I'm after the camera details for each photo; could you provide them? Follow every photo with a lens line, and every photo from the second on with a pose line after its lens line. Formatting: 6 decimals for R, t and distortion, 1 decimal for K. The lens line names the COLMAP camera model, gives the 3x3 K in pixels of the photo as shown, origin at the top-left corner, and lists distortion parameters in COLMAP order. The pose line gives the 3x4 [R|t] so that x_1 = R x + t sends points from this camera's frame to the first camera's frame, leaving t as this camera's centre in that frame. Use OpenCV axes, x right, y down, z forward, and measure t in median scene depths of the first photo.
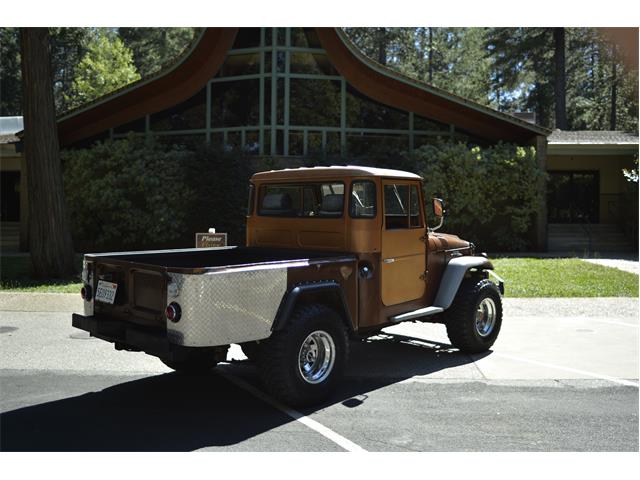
lens RADIAL K [[657.6, 0, 318.5], [0, 657.6, 237.4], [0, 0, 1]] dist [-0.053275, 0.000000]
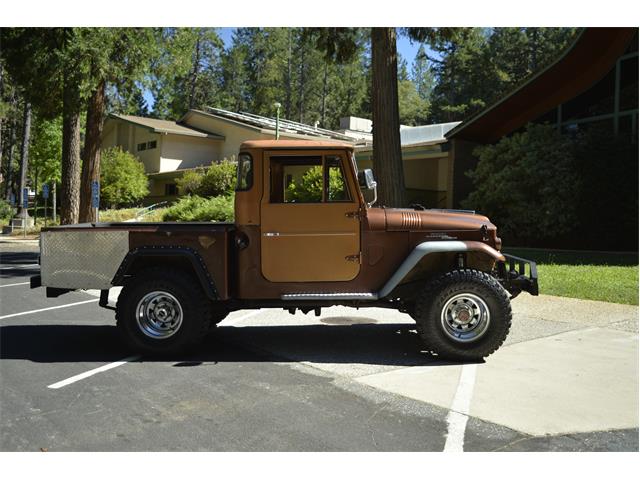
lens RADIAL K [[657.6, 0, 320.2], [0, 657.6, 242.8], [0, 0, 1]] dist [-0.053275, 0.000000]
pose [[0.659475, 0.034103, -0.750952, 0.254977], [-0.029249, 0.999378, 0.019698, 0.007745], [0.751157, 0.008974, 0.660062, 0.117348]]
